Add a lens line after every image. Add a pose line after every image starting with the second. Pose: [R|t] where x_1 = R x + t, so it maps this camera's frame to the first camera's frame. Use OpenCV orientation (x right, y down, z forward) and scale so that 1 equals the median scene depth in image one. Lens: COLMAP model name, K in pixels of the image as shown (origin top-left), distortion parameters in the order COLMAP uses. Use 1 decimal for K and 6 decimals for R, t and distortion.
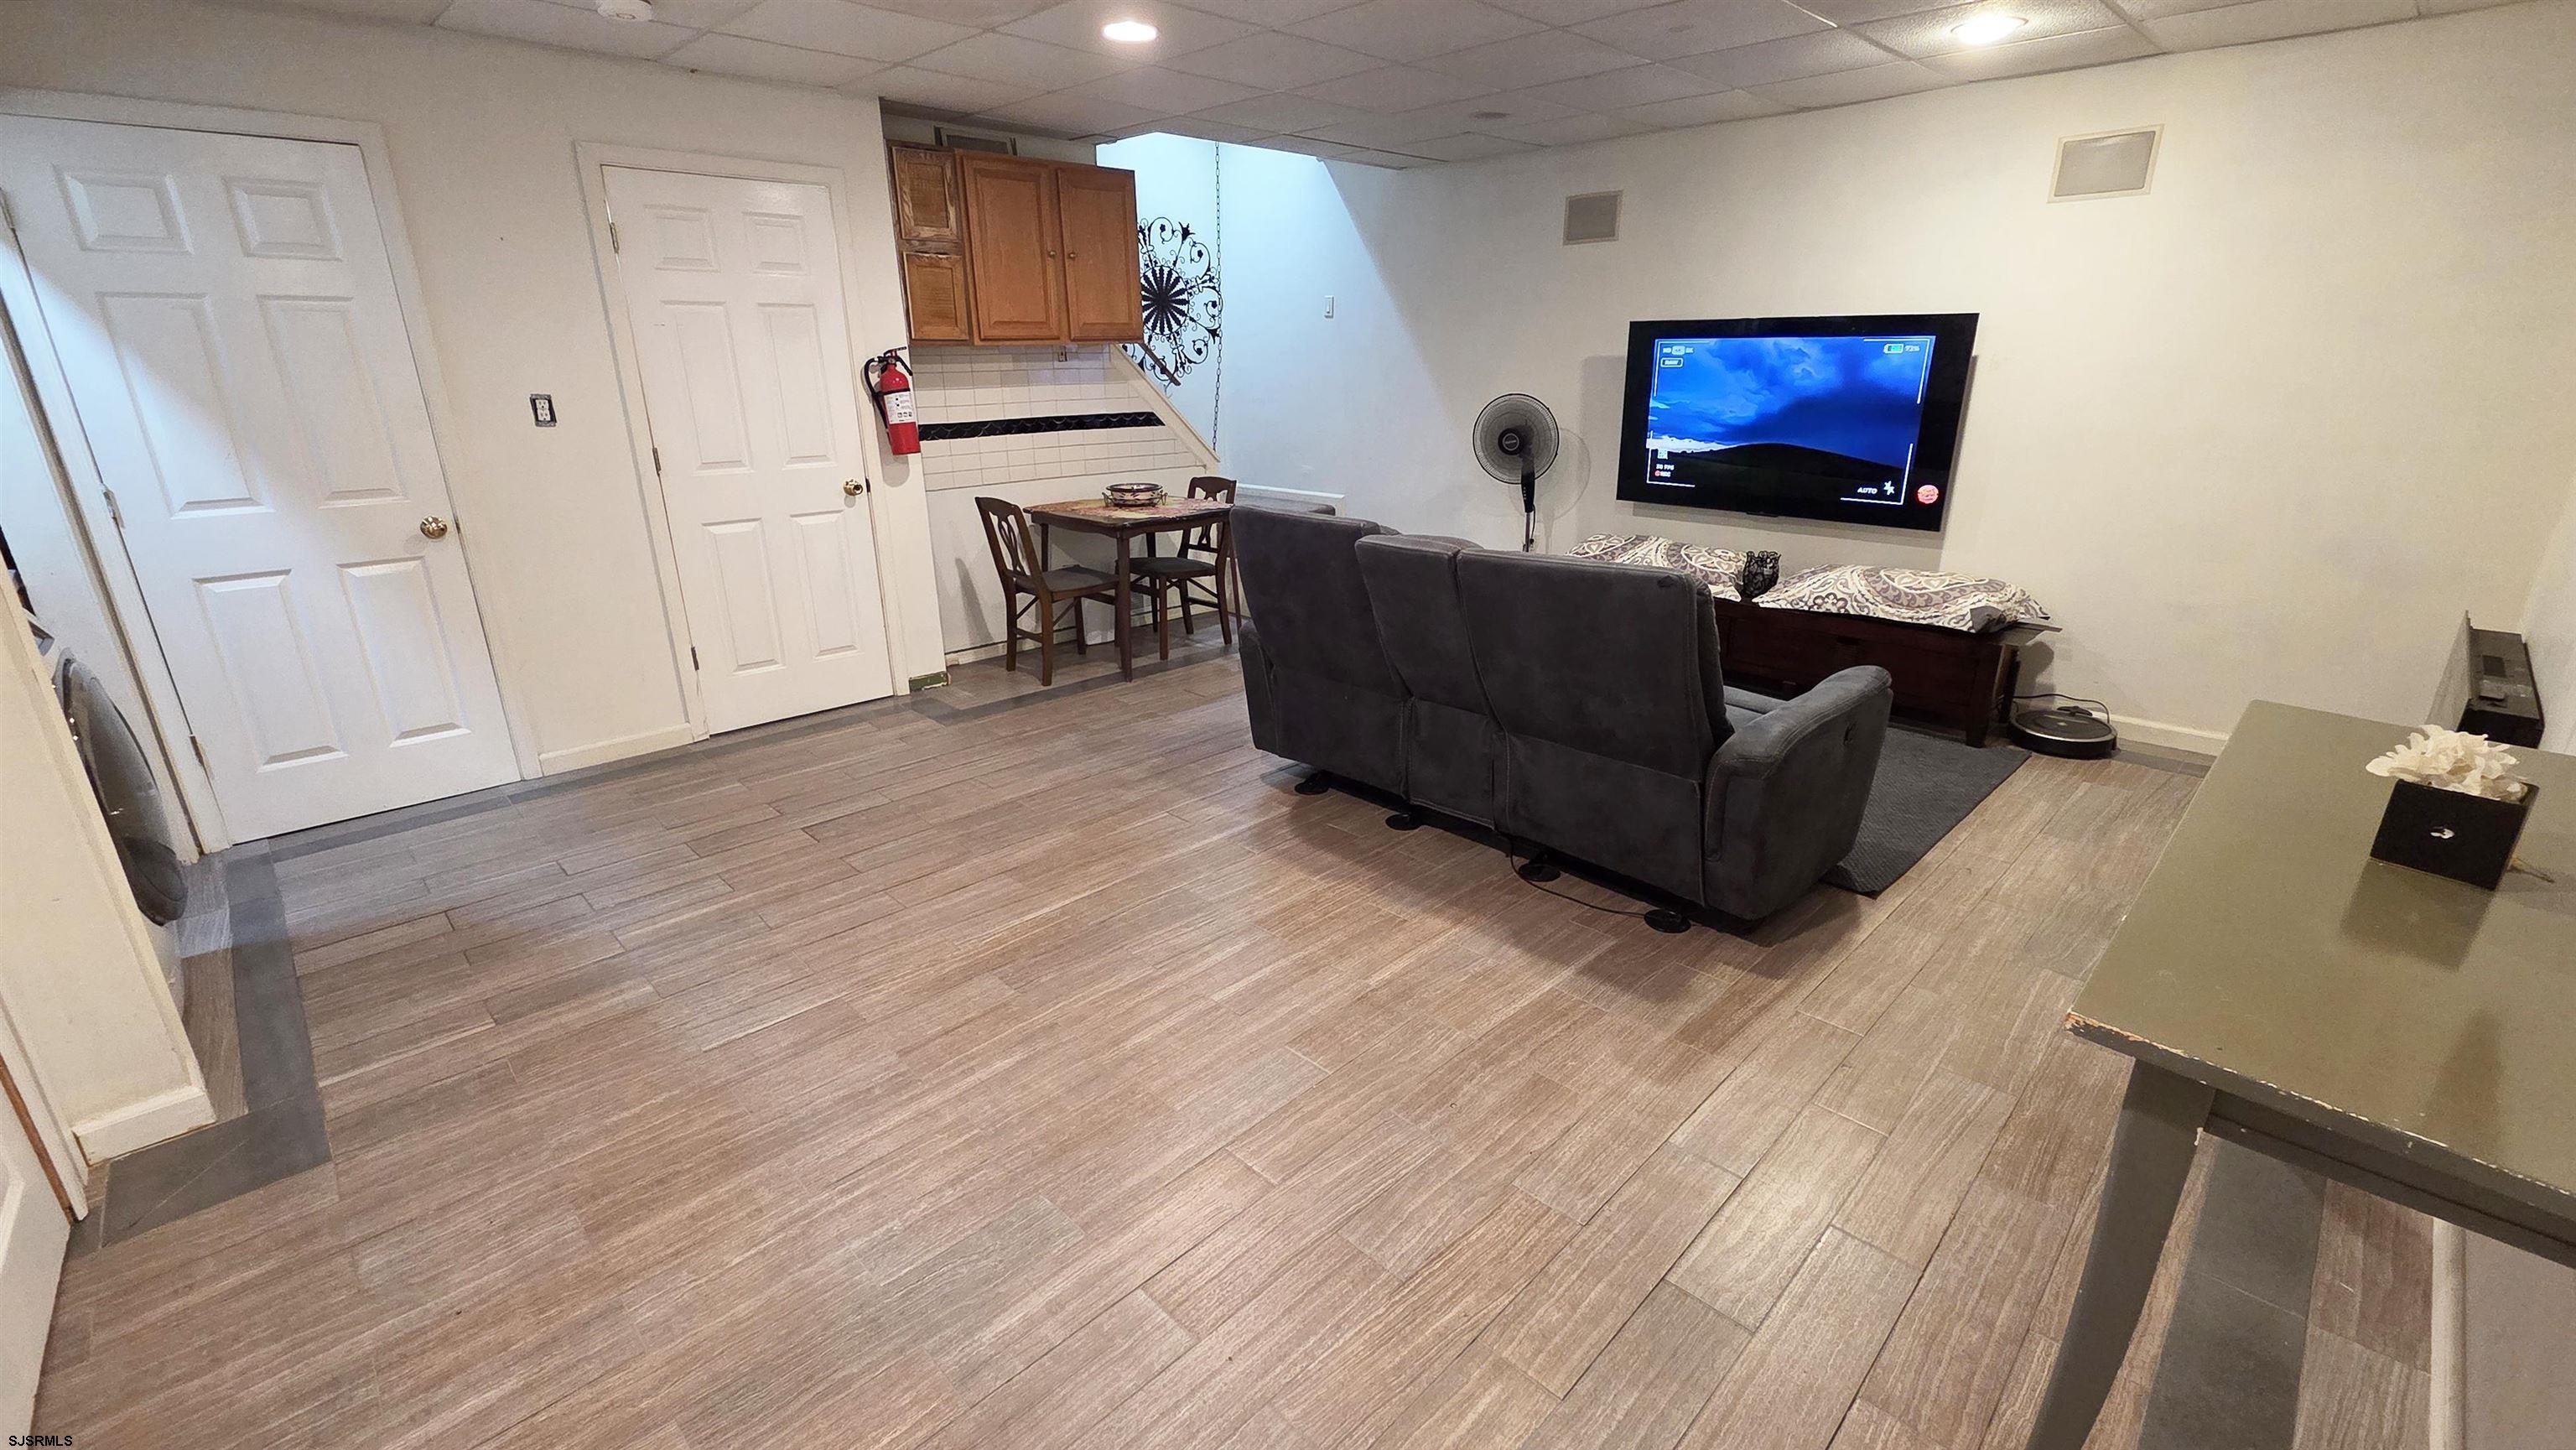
lens RADIAL K [[1055.3, 0, 1300.6], [0, 1055.3, 721.4], [0, 0, 1]] dist [0.002386, -0.000092]
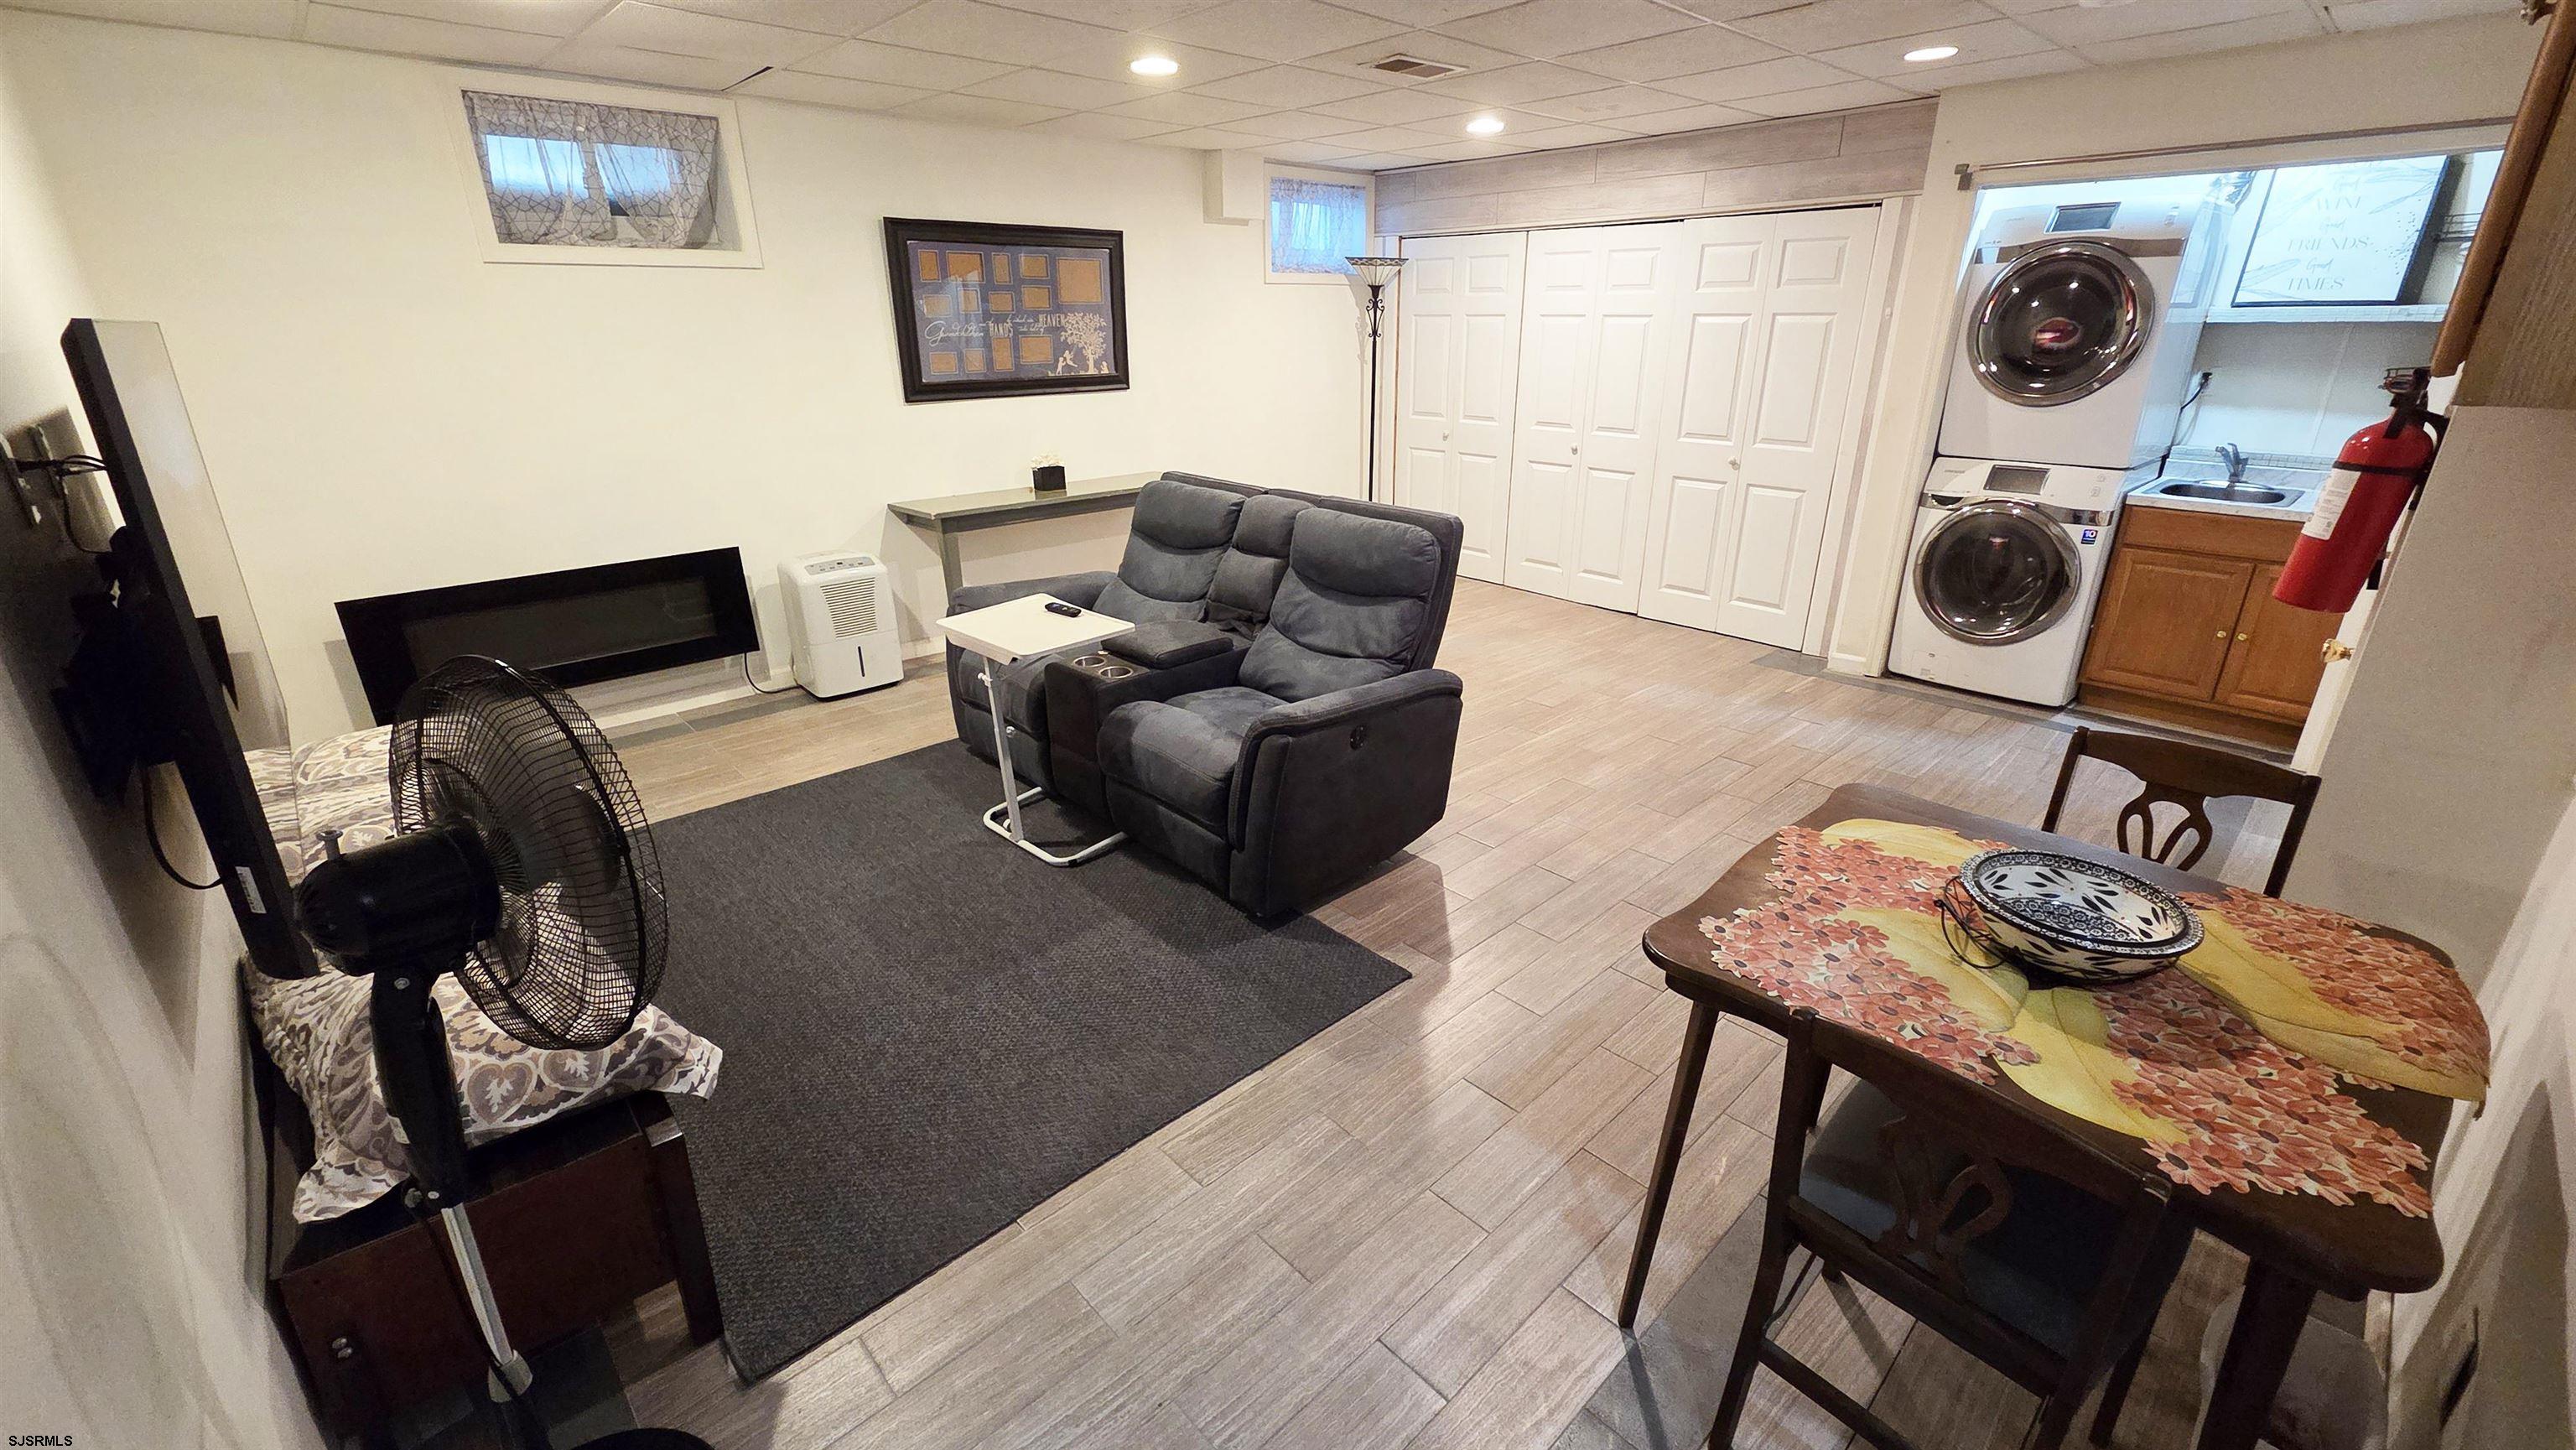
lens RADIAL K [[1101.1, 0, 1297.2], [0, 1101.1, 718.5], [0, 0, 1]] dist [0.003215, 0.001221]
pose [[-0.999548, -0.002558, 0.029955, 0.065941], [0.017118, 0.770665, 0.637010, -0.832890], [-0.024715, 0.637235, -0.770273, 2.213976]]
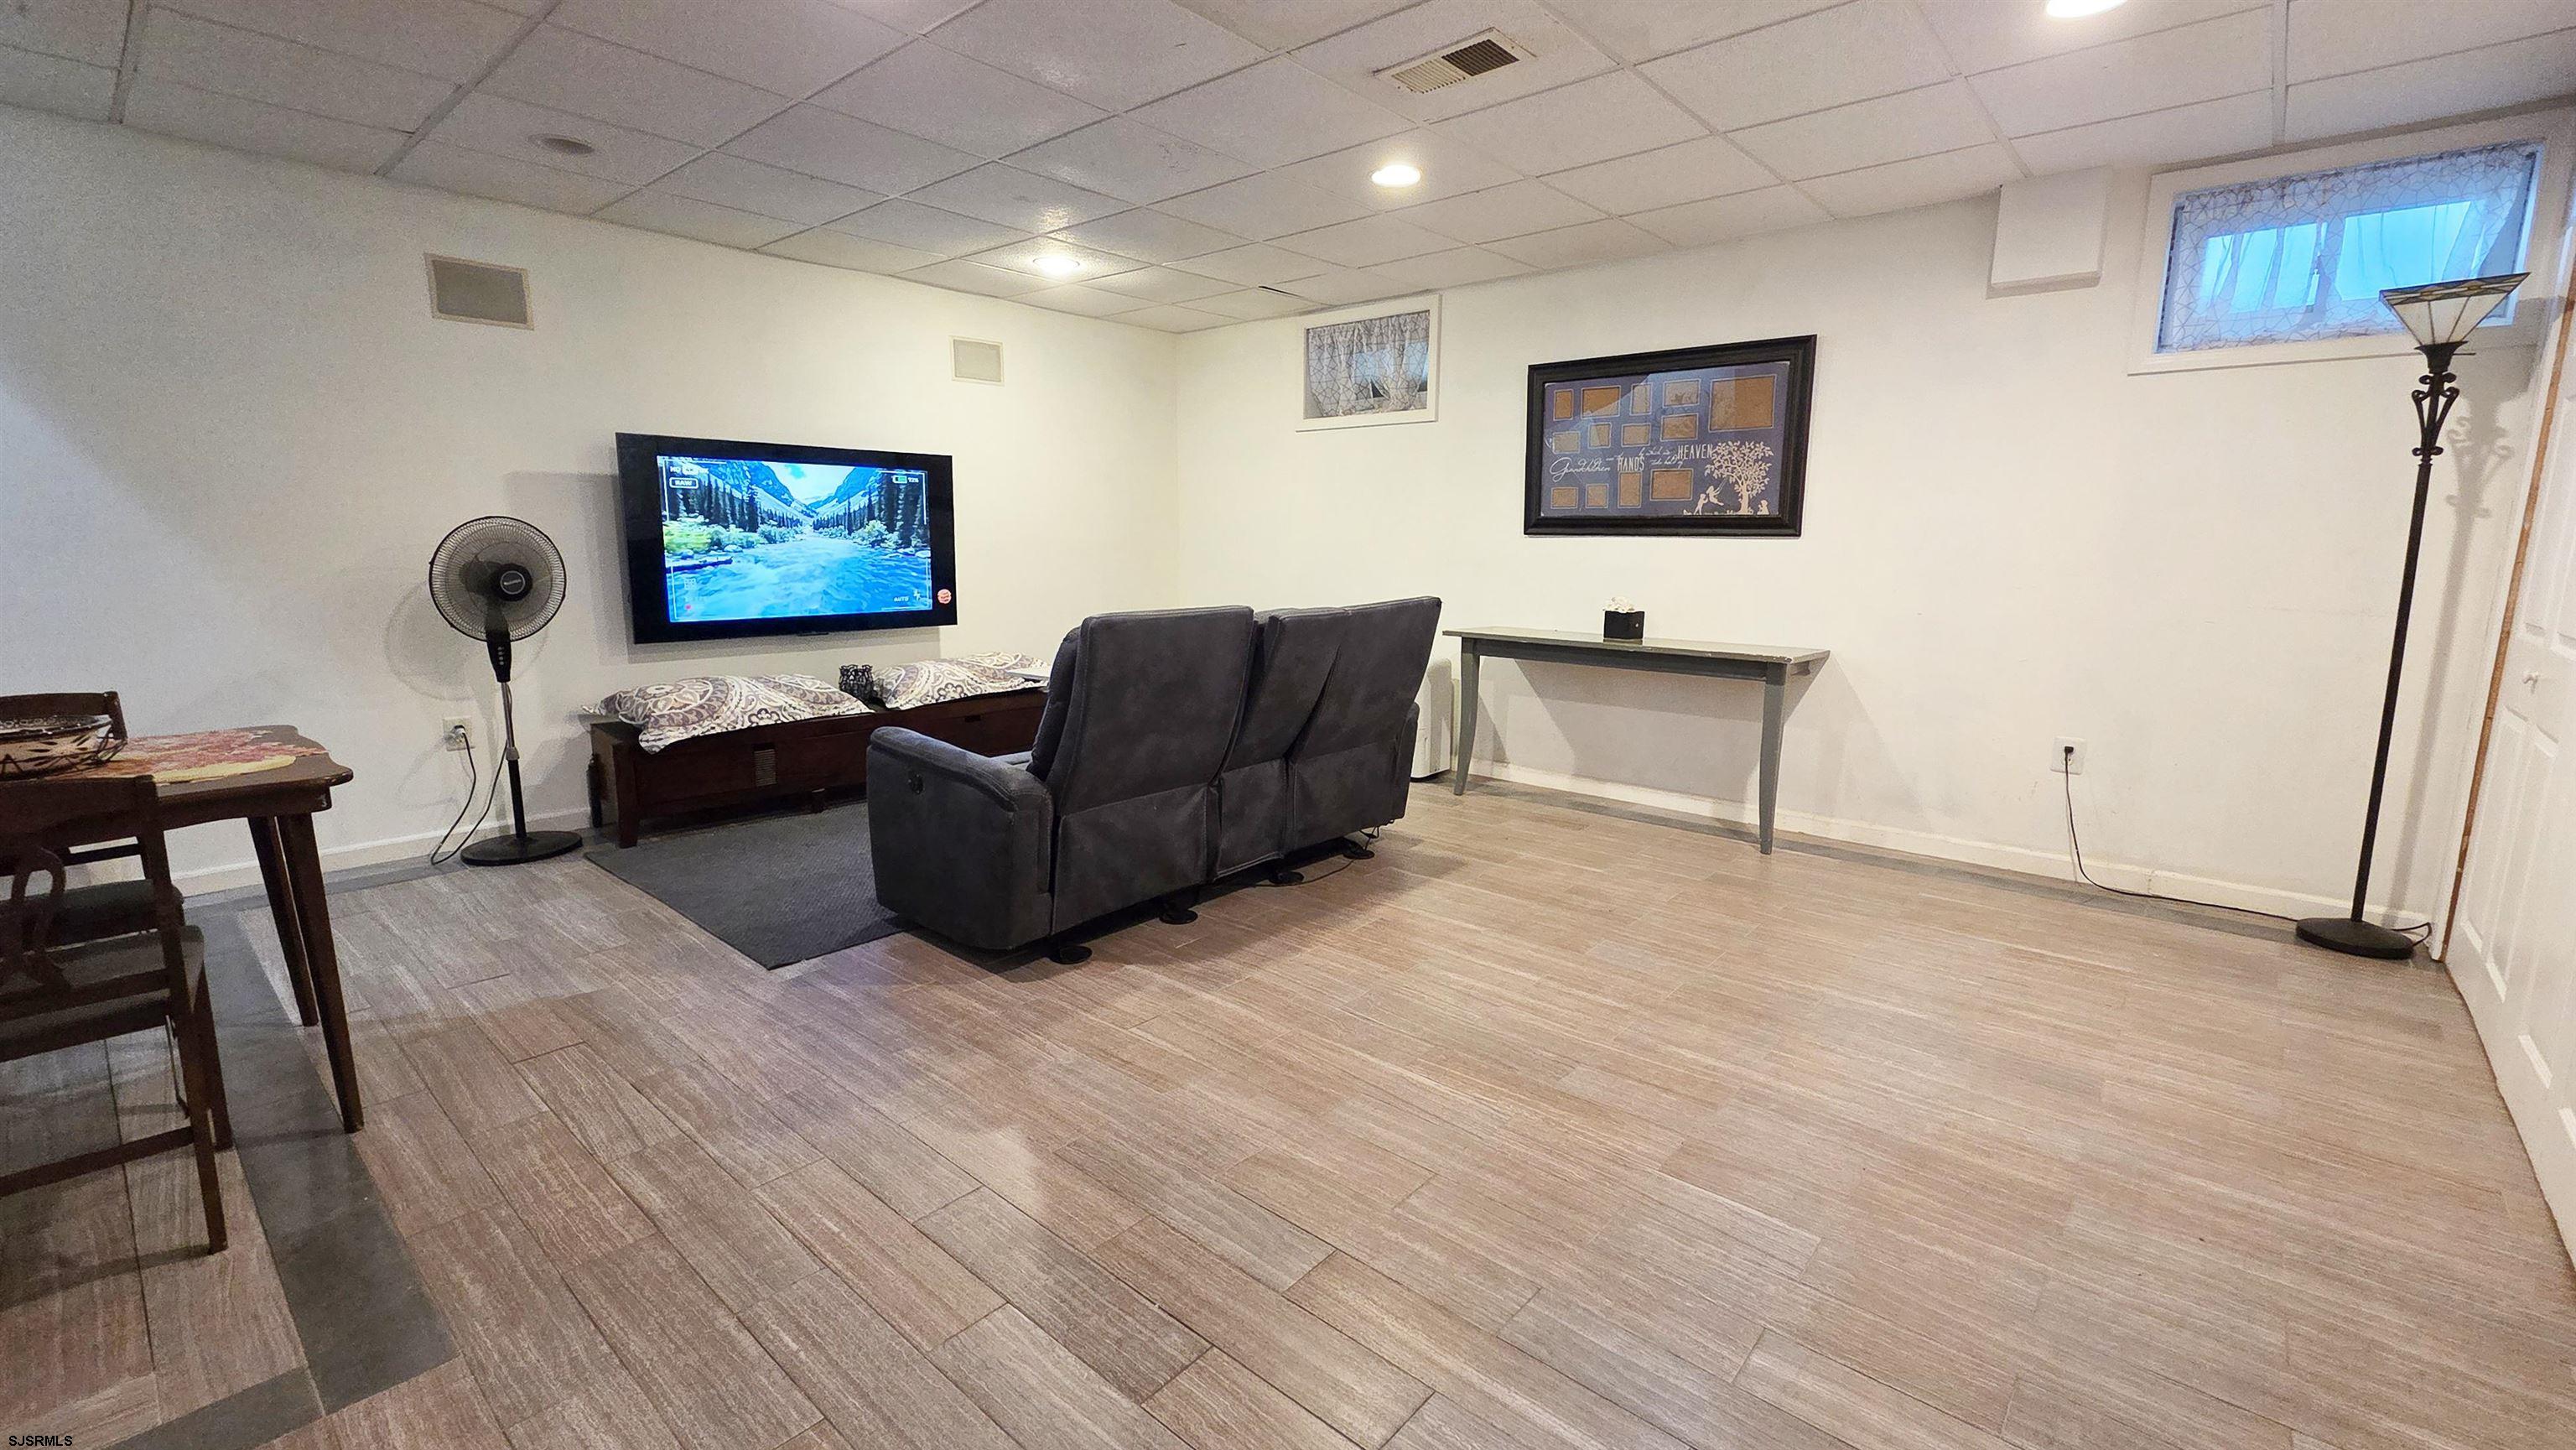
lens RADIAL K [[1055.3, 0, 1300.6], [0, 1055.3, 721.4], [0, 0, 1]] dist [0.002386, -0.000092]
pose [[-0.050144, -0.172304, 0.983767, -1.022157], [0.320524, 0.930126, 0.179247, -0.259218], [-0.945912, 0.324309, 0.008587, 1.001060]]
